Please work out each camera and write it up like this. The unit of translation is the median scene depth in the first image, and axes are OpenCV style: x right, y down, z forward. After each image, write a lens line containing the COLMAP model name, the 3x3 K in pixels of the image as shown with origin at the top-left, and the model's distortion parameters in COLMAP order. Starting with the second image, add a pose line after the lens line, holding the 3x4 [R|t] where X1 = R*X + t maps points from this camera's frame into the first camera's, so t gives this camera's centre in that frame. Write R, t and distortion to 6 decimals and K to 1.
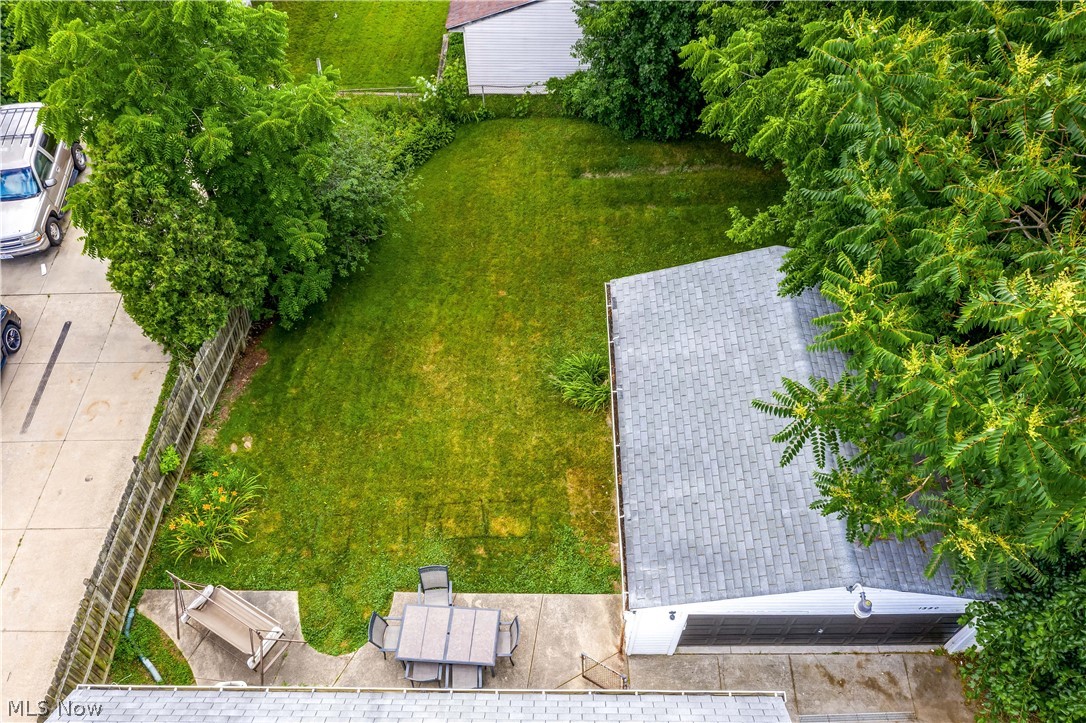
lens RADIAL K [[859.2, 0, 543.0], [0, 859.2, 361.5], [0, 0, 1]] dist [-0.004077, -0.002611]
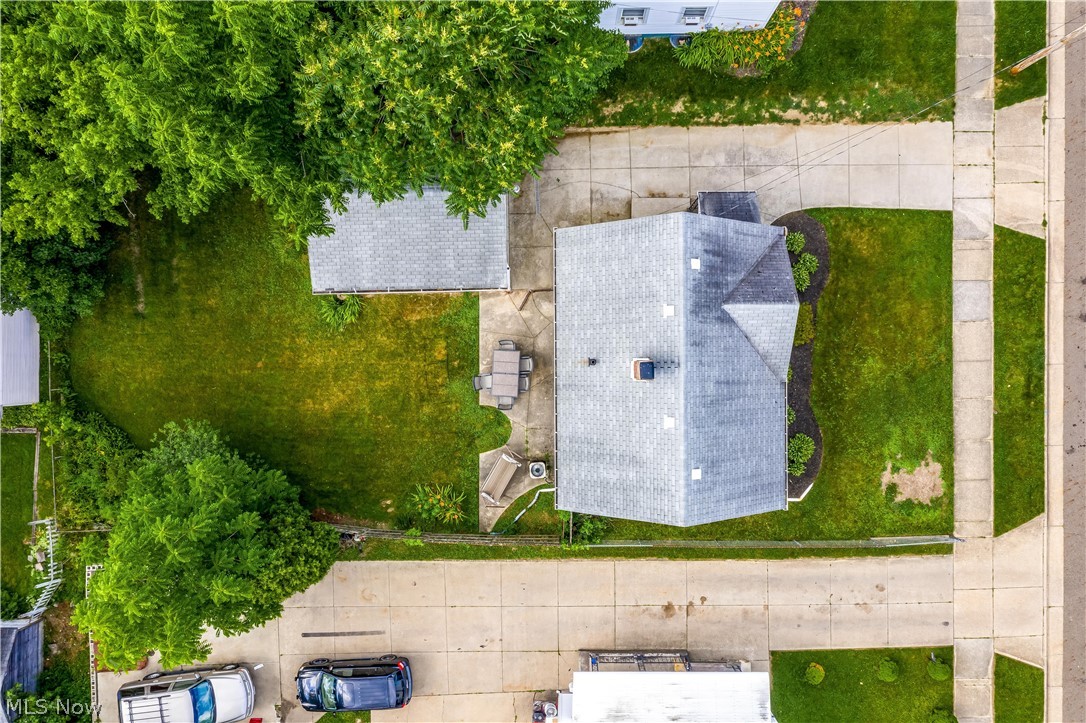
lens RADIAL K [[859.2, 0, 543.0], [0, 859.2, 361.5], [0, 0, 1]] dist [-0.004077, -0.002611]
pose [[-0.020453, -0.999657, 0.016341, -0.101648], [0.816296, -0.007260, 0.577588, -0.722734], [-0.577272, 0.025152, 0.816165, -0.682323]]
